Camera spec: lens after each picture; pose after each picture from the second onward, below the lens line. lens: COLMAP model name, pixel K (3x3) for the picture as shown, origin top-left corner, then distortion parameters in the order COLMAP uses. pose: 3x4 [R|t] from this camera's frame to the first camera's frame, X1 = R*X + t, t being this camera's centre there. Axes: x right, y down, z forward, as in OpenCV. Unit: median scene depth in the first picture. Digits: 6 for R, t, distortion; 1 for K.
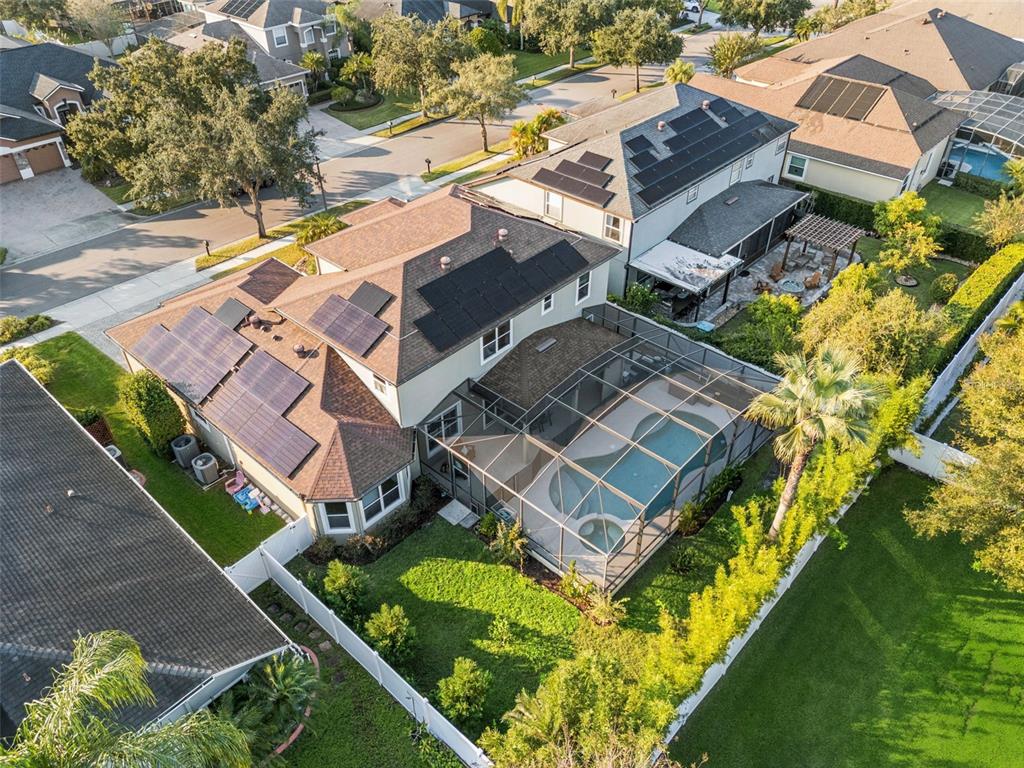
lens RADIAL K [[766.7, 0, 505.9], [0, 766.7, 384.8], [0, 0, 1]] dist [0.042970, -0.002361]
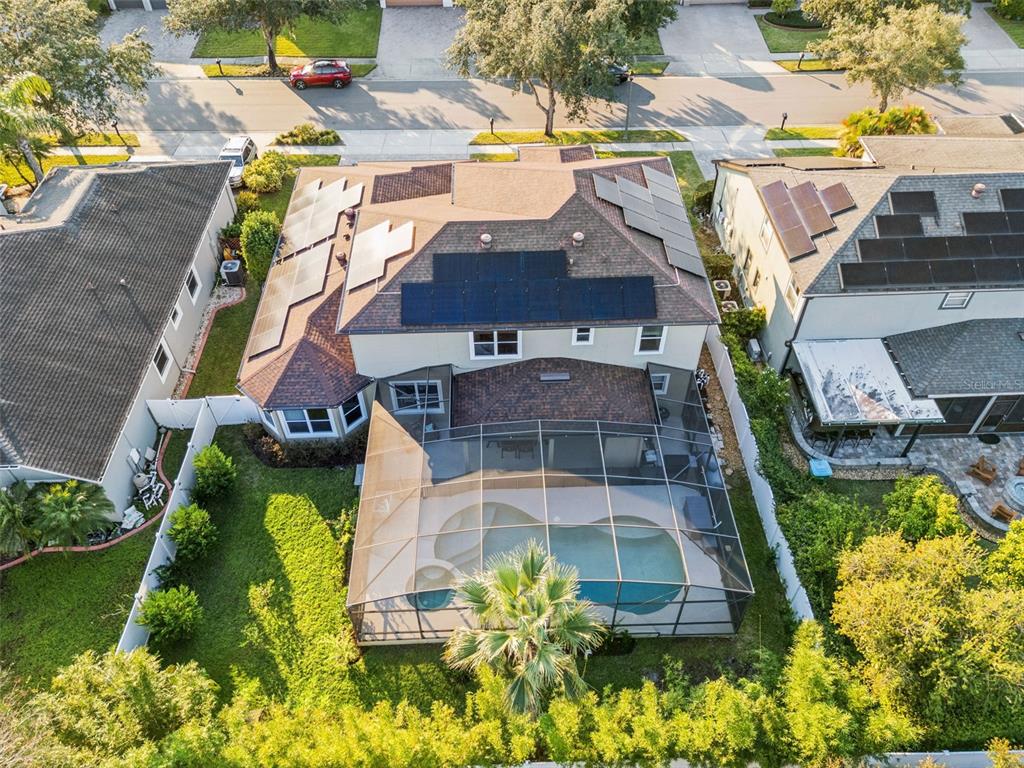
lens RADIAL K [[766.7, 0, 505.9], [0, 766.7, 384.8], [0, 0, 1]] dist [0.042970, -0.002361]
pose [[0.699910, 0.519178, -0.490491, 0.420038], [-0.434946, 0.854541, 0.283870, -0.252403], [0.566523, 0.014653, 0.823916, 0.247204]]
